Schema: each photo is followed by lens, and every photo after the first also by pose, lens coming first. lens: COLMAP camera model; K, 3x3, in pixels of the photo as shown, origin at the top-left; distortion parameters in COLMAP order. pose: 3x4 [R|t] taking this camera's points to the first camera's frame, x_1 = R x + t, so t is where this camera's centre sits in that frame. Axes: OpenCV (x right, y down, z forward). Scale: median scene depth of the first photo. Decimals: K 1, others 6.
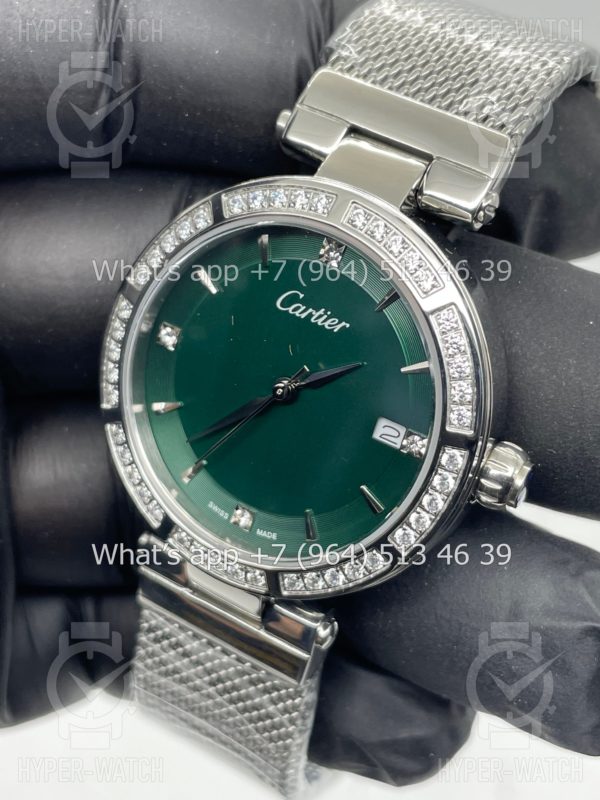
lens RADIAL K [[1377.7, 0, 300.0], [0, 1377.7, 400.0], [0, 0, 1]] dist [-0.041535, -0.094359]
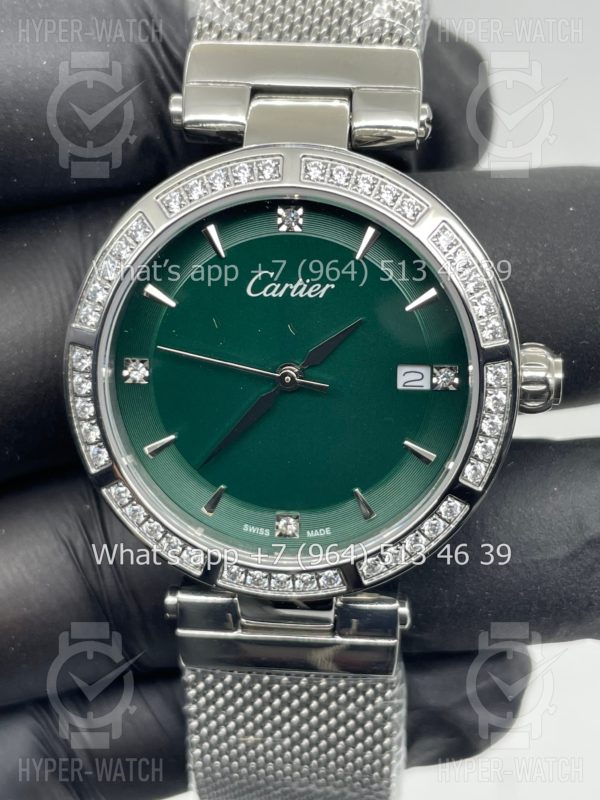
lens RADIAL K [[1377.7, 0, 300.0], [0, 1377.7, 400.0], [0, 0, 1]] dist [-0.041535, -0.094359]
pose [[0.894255, -0.351021, 0.277655, -0.266004], [0.359552, 0.932881, 0.021355, -0.009804], [-0.266515, 0.080735, 0.960443, 0.113447]]
